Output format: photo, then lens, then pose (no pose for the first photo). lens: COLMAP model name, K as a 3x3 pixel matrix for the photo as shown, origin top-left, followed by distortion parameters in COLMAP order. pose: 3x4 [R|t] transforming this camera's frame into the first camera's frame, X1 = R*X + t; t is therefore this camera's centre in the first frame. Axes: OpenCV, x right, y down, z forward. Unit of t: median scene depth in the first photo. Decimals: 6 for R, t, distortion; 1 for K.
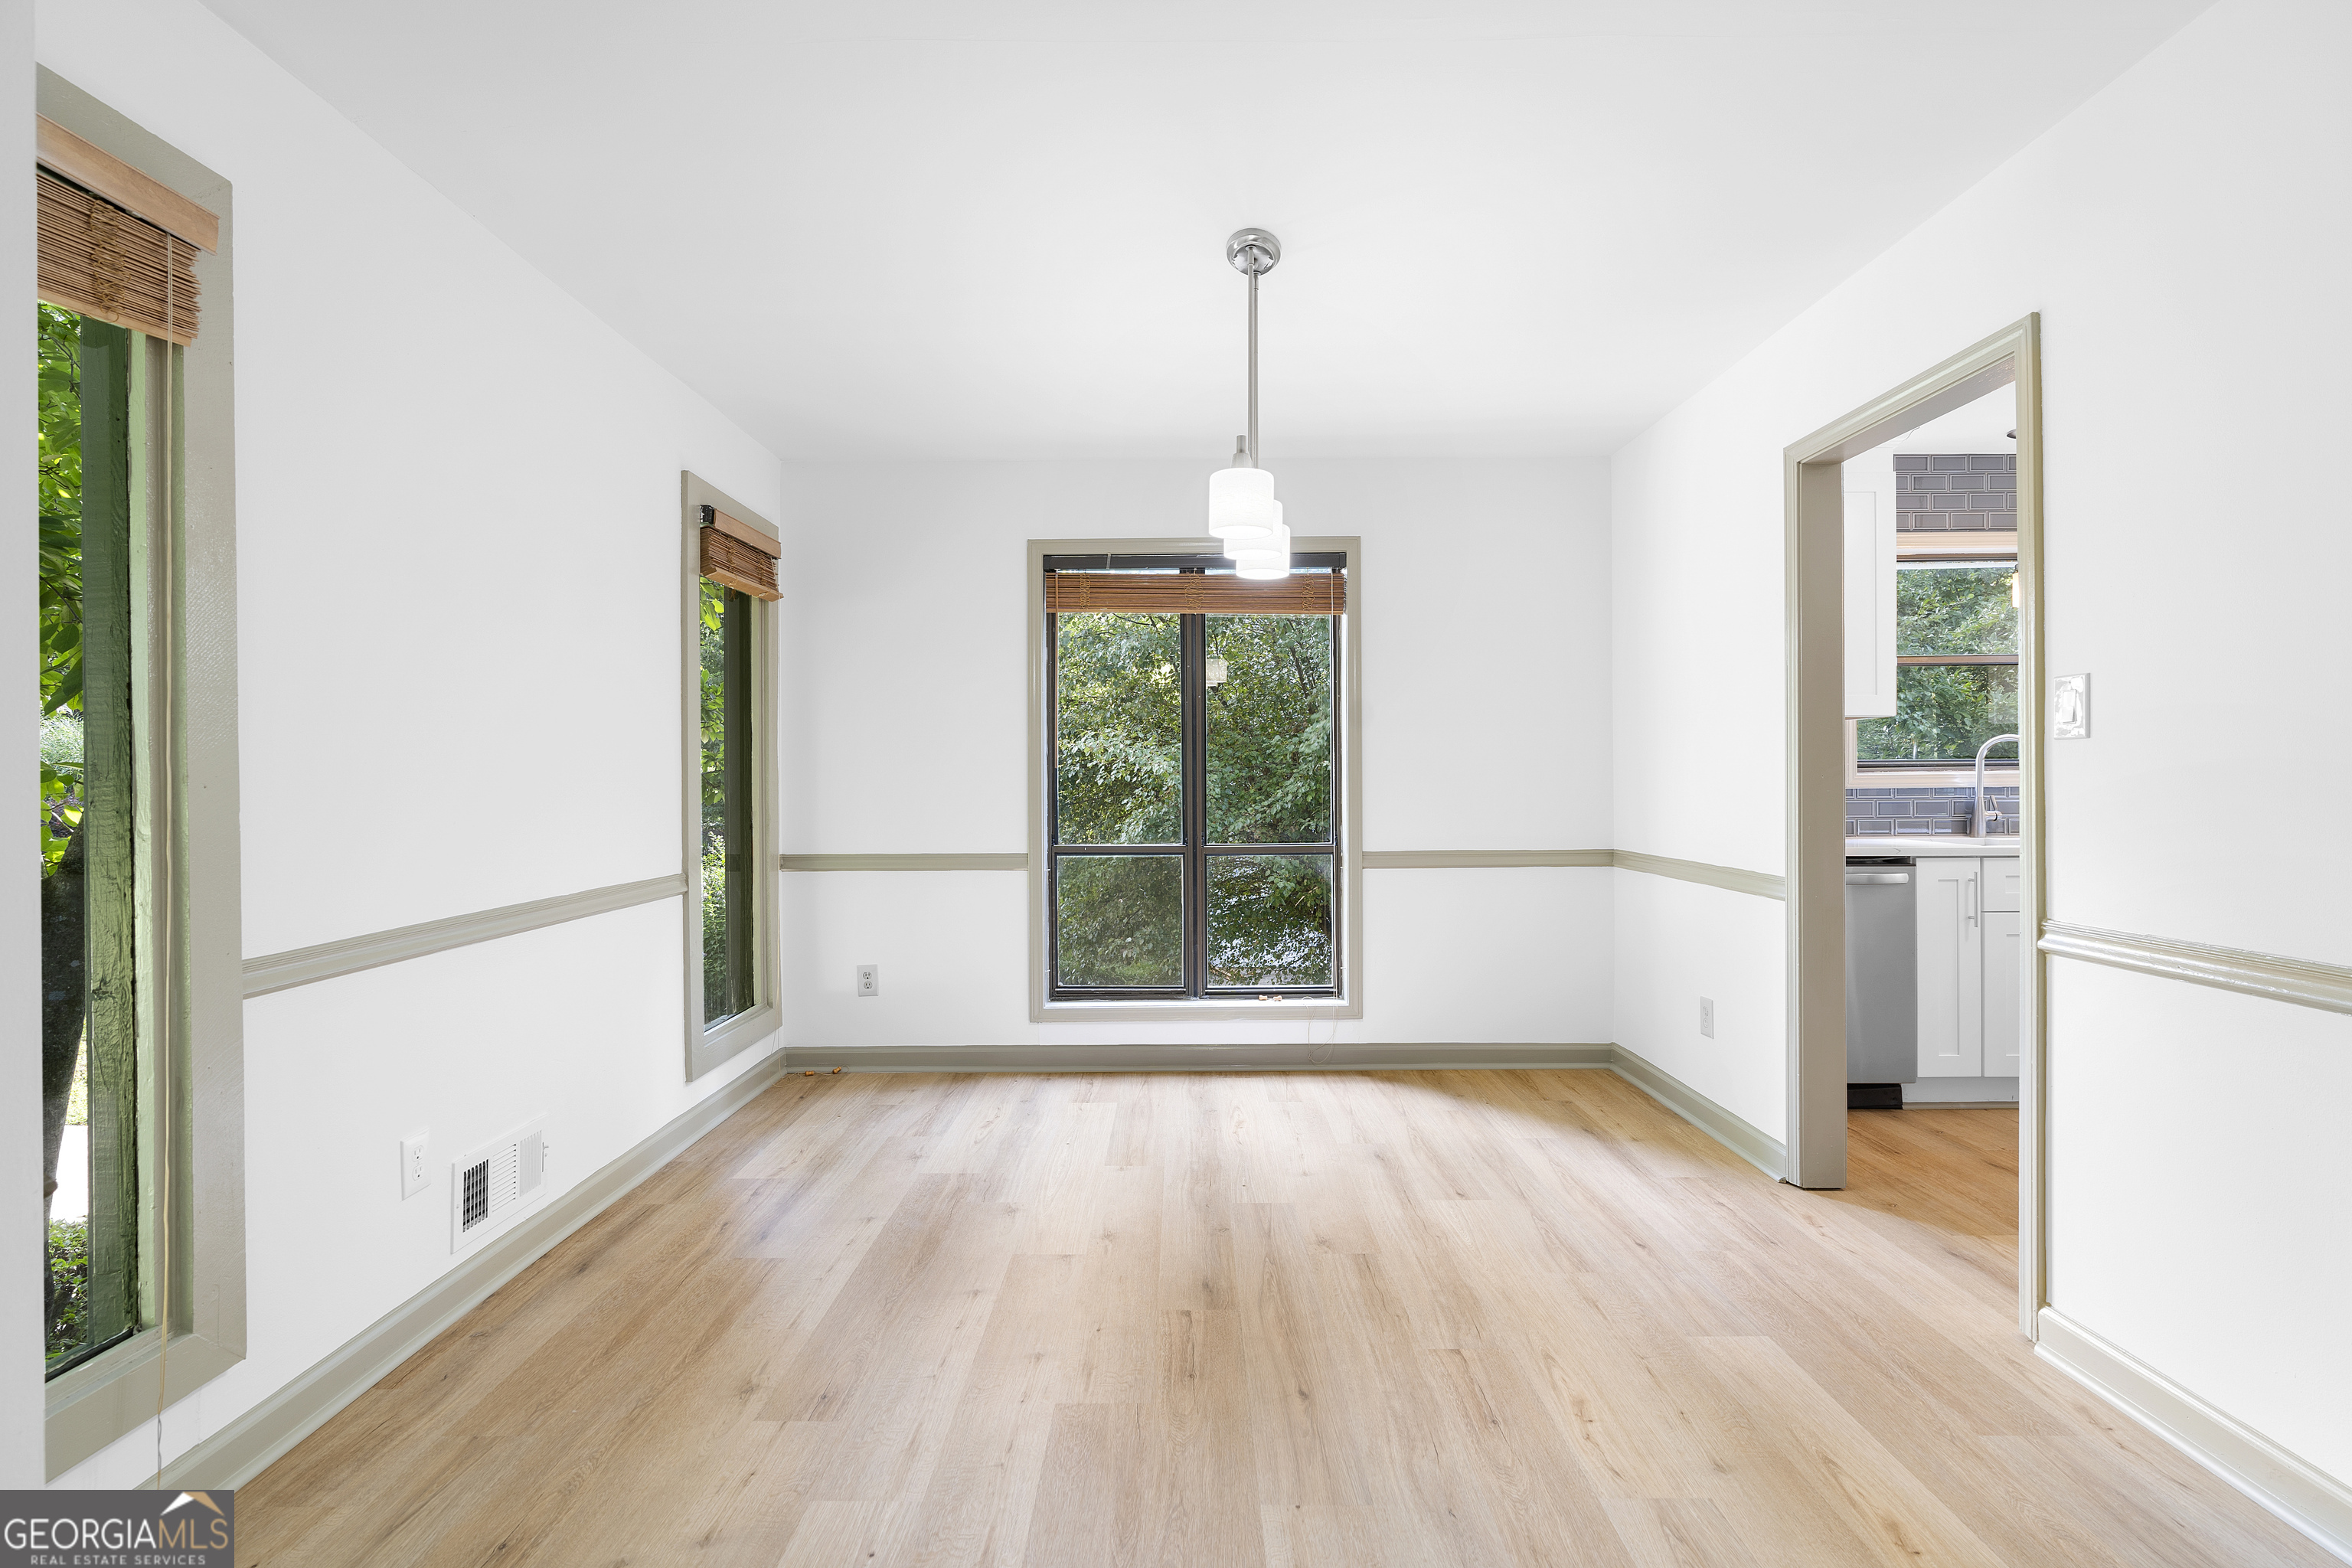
lens RADIAL K [[1068.7, 0, 1176.0], [0, 1068.7, 784.0], [0, 0, 1]] dist [-0.000809, 0.000563]
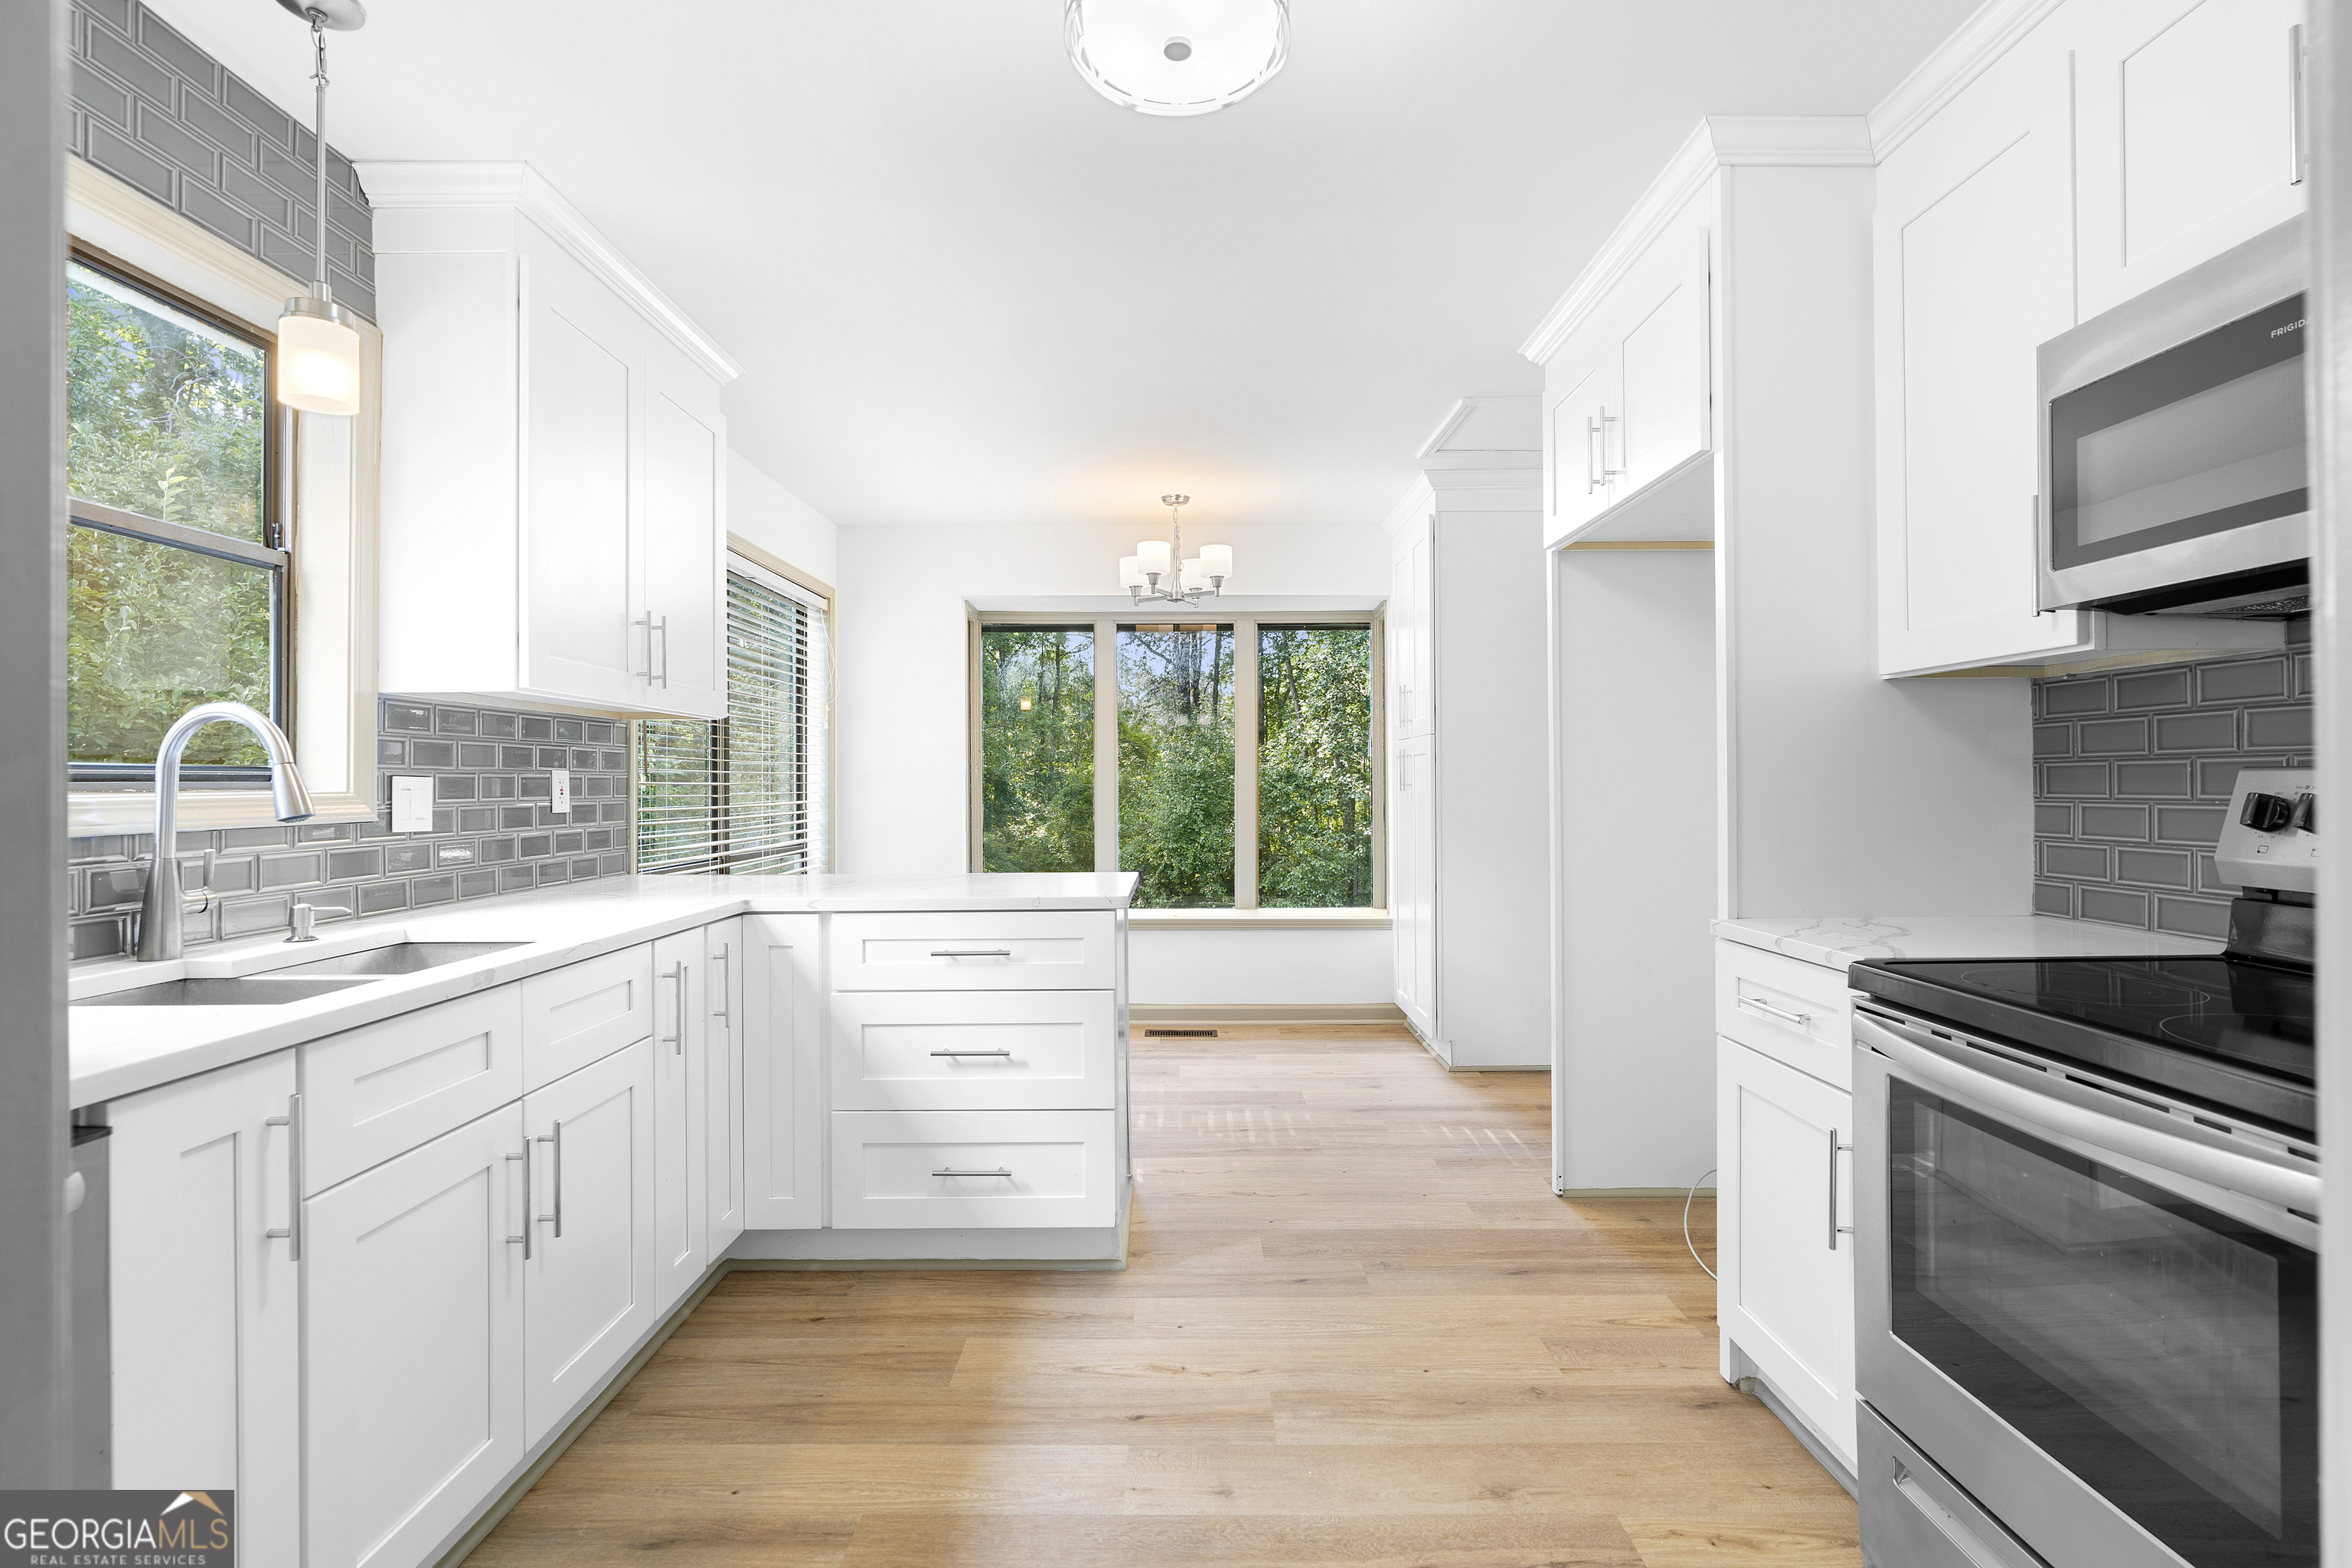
lens RADIAL K [[1068.7, 0, 1176.0], [0, 1068.7, 784.0], [0, 0, 1]] dist [-0.000809, 0.000563]
pose [[0.010460, 0.001134, 0.999945, 0.358901], [0.012716, 0.999918, -0.001267, -0.009964], [-0.999864, 0.012728, 0.010445, 0.619085]]
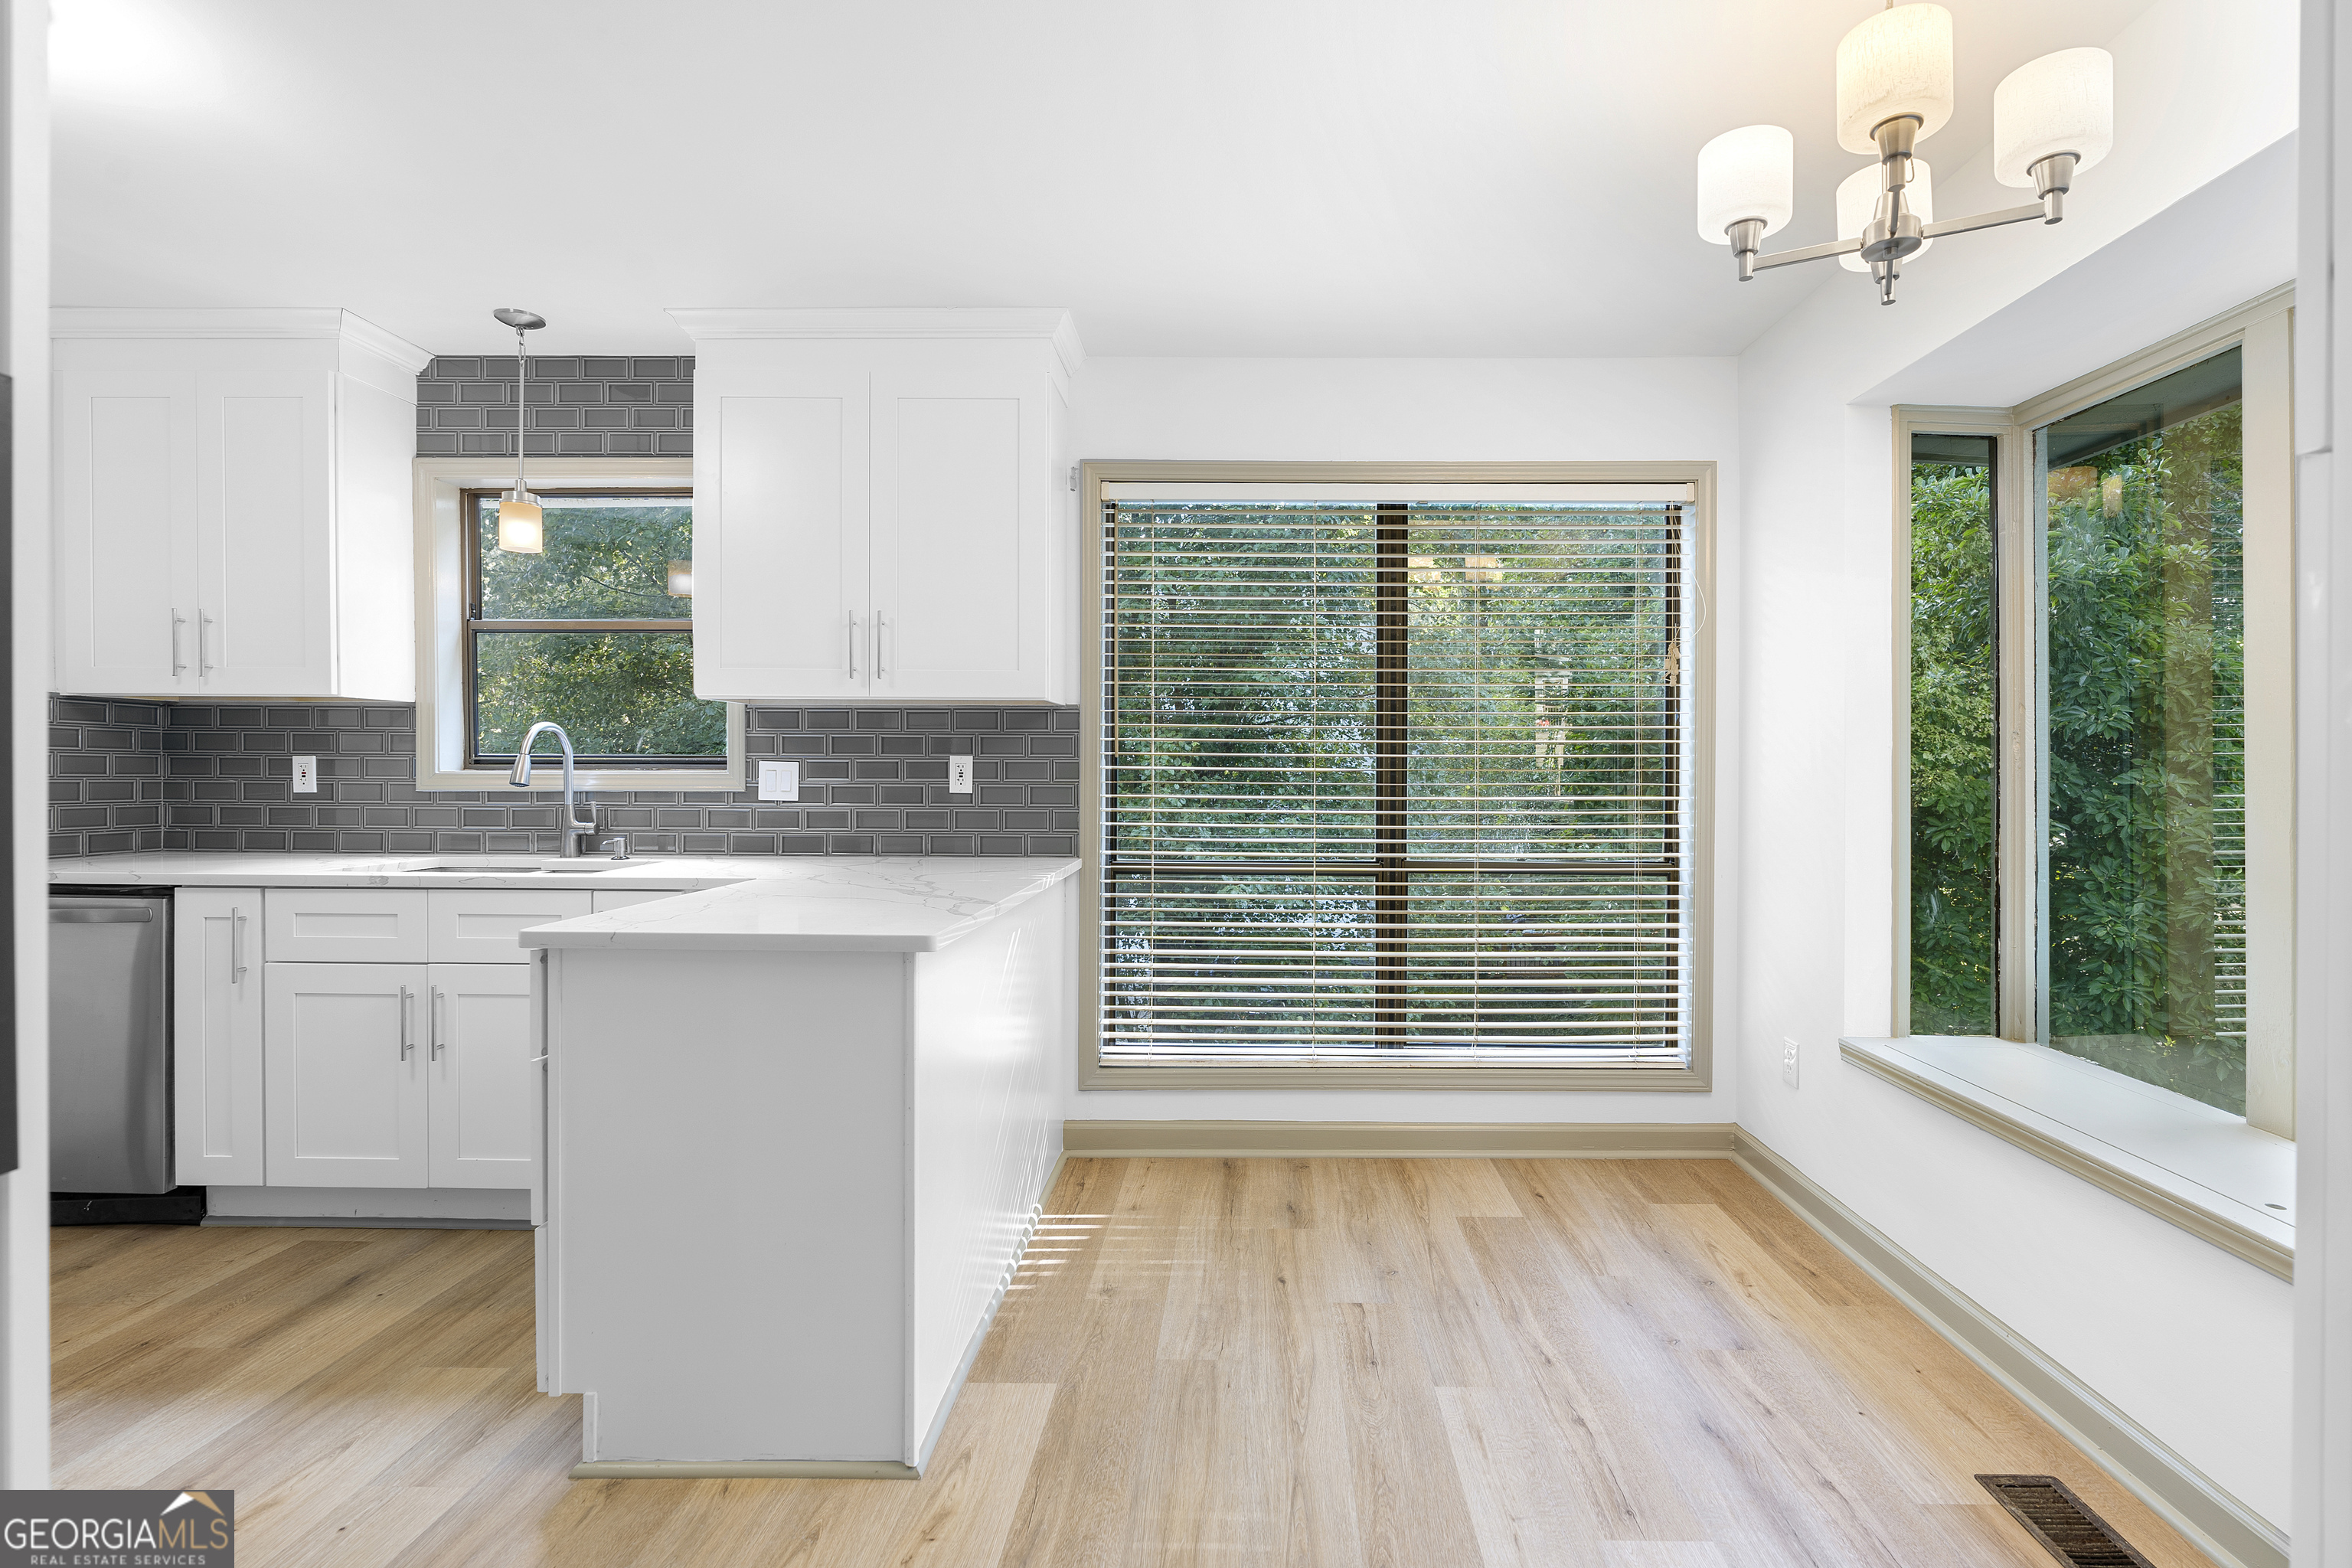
lens RADIAL K [[1107.5, 0, 1175.8], [0, 1107.5, 775.8], [0, 0, 1]] dist [0.024173, 0.000720]
pose [[0.998489, 0.007705, -0.054402, 1.234354], [-0.007767, 0.999969, -0.000915, -0.010744], [0.054394, 0.001337, 0.998519, 0.225993]]
